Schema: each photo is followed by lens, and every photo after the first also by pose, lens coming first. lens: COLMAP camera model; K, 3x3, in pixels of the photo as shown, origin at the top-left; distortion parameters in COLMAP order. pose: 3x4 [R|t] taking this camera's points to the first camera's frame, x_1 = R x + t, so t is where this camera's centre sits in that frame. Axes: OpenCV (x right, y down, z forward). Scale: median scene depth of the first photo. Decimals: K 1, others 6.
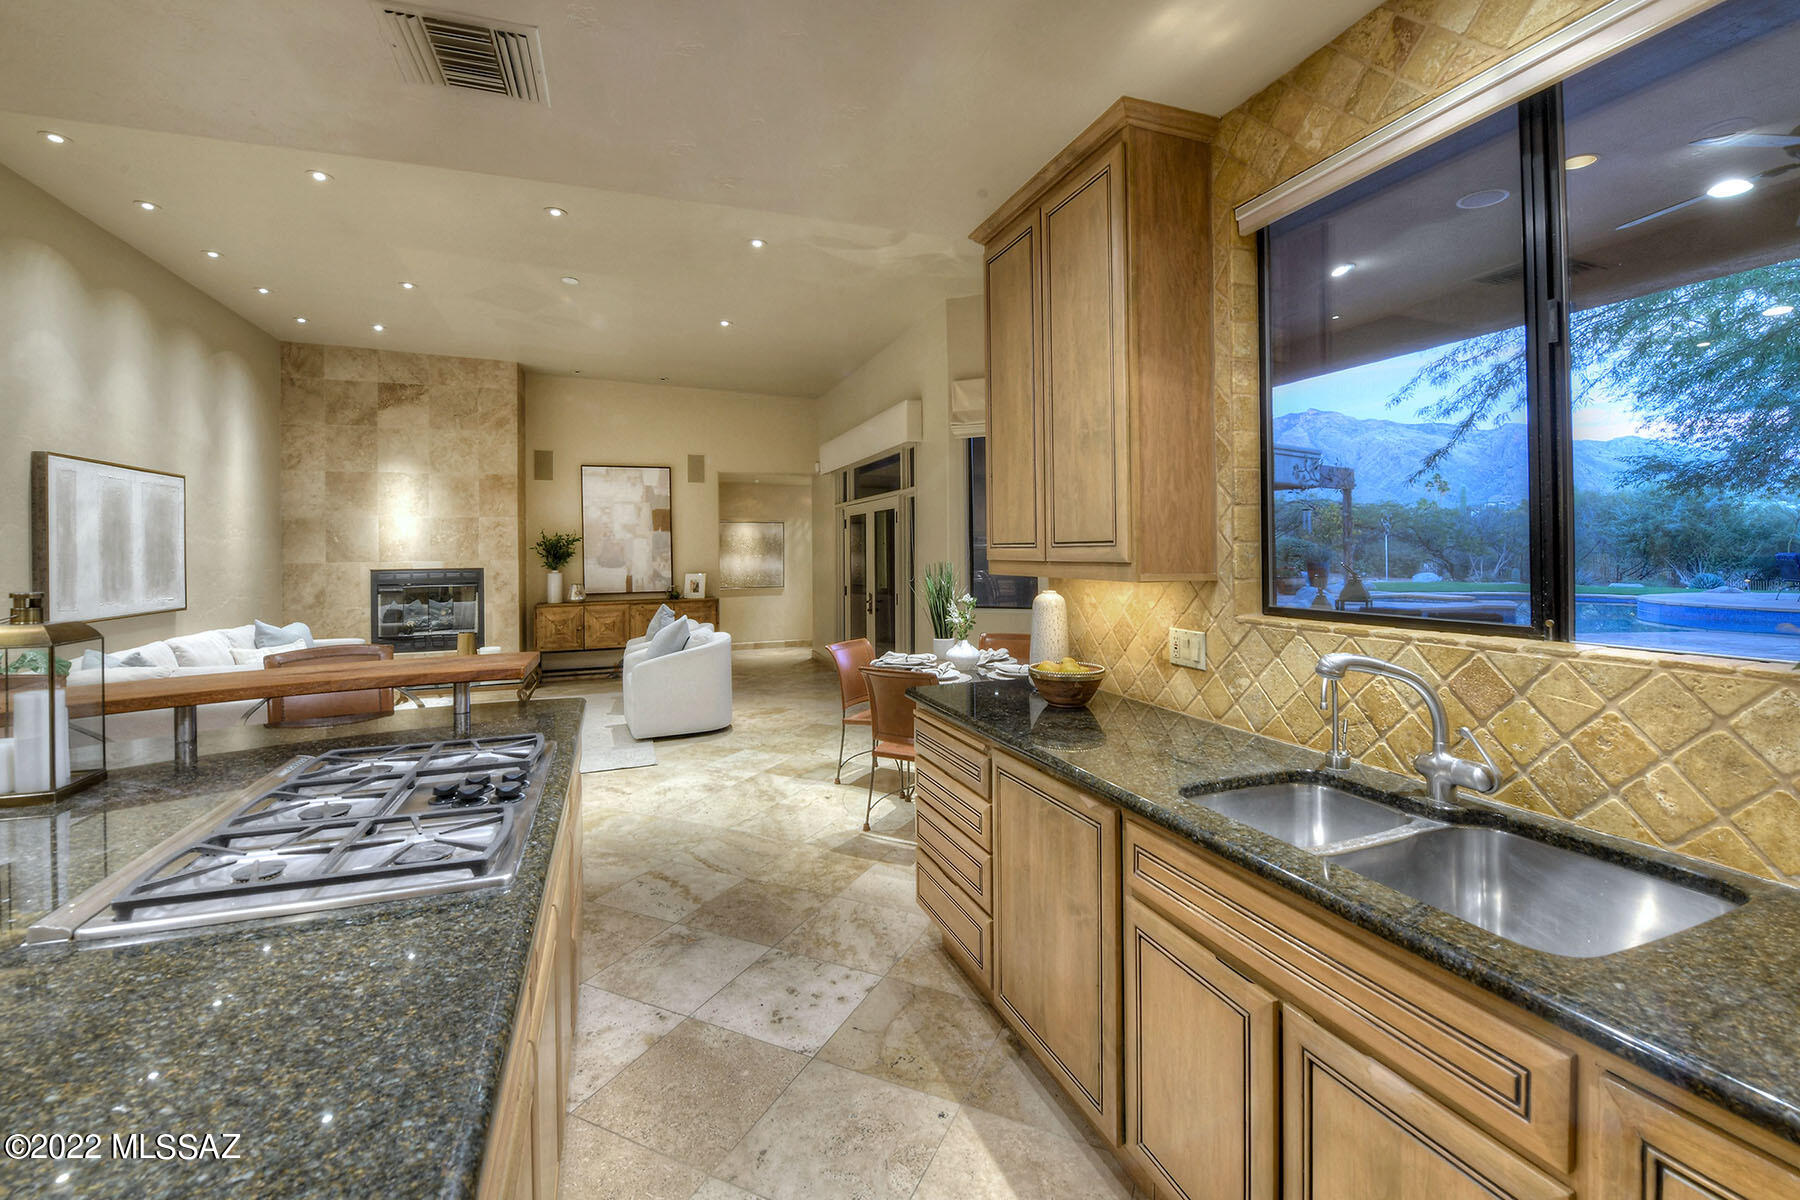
lens RADIAL K [[779.3, 0, 917.5], [0, 779.3, 552.5], [0, 0, 1]] dist [-0.001993, -0.001321]
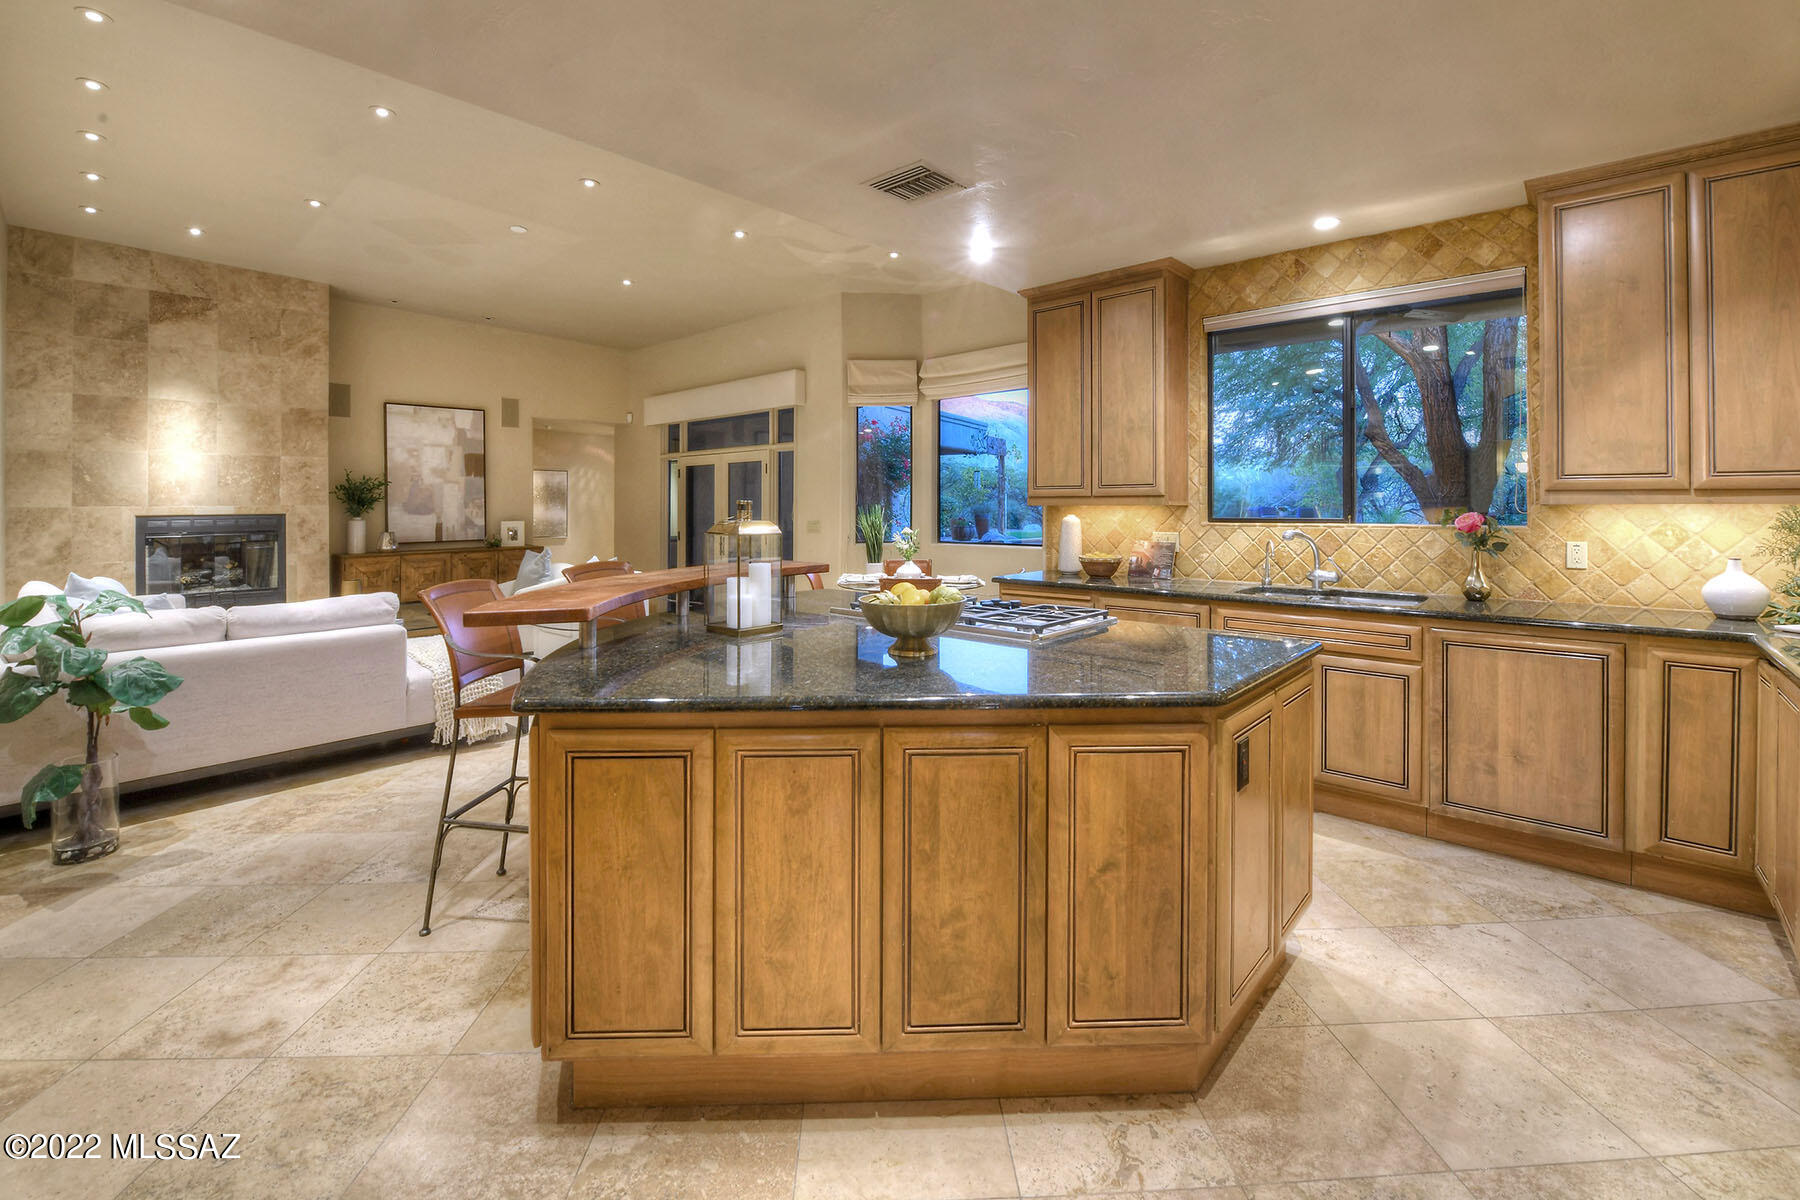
lens RADIAL K [[779.3, 0, 930.6], [0, 779.3, 525.7], [0, 0, 1]] dist [-0.001993, -0.001321]
pose [[0.878836, -0.009281, 0.477033, -0.366537], [-0.000919, 0.999776, 0.021145, 0.015140], [-0.477122, -0.019022, 0.878631, -0.135201]]
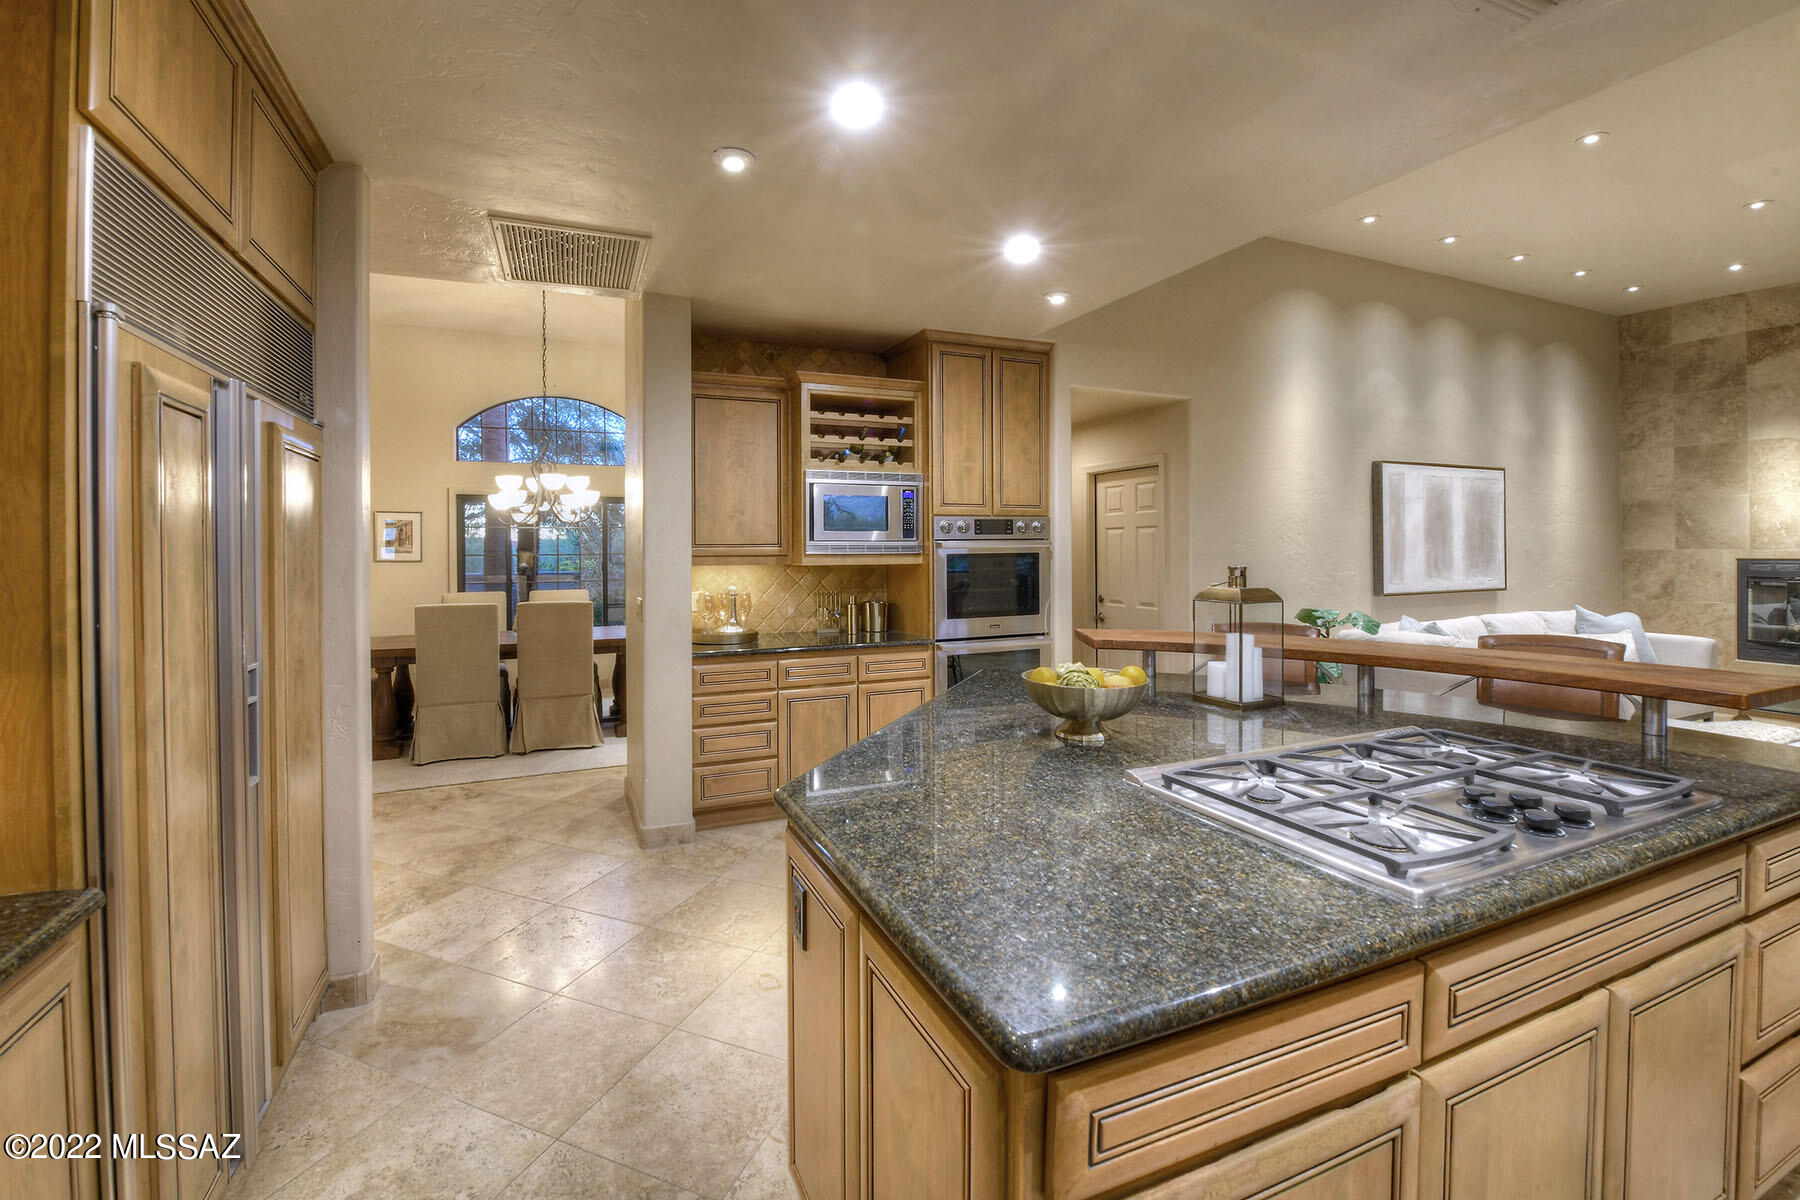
lens RADIAL K [[779.3, 0, 915.2], [0, 779.3, 547.1], [0, 0, 1]] dist [-0.001993, -0.001321]
pose [[0.094613, 0.012798, -0.995432, 0.047130], [-0.000505, 0.999918, 0.012808, -0.000372], [0.995514, -0.000709, 0.094611, 0.045256]]
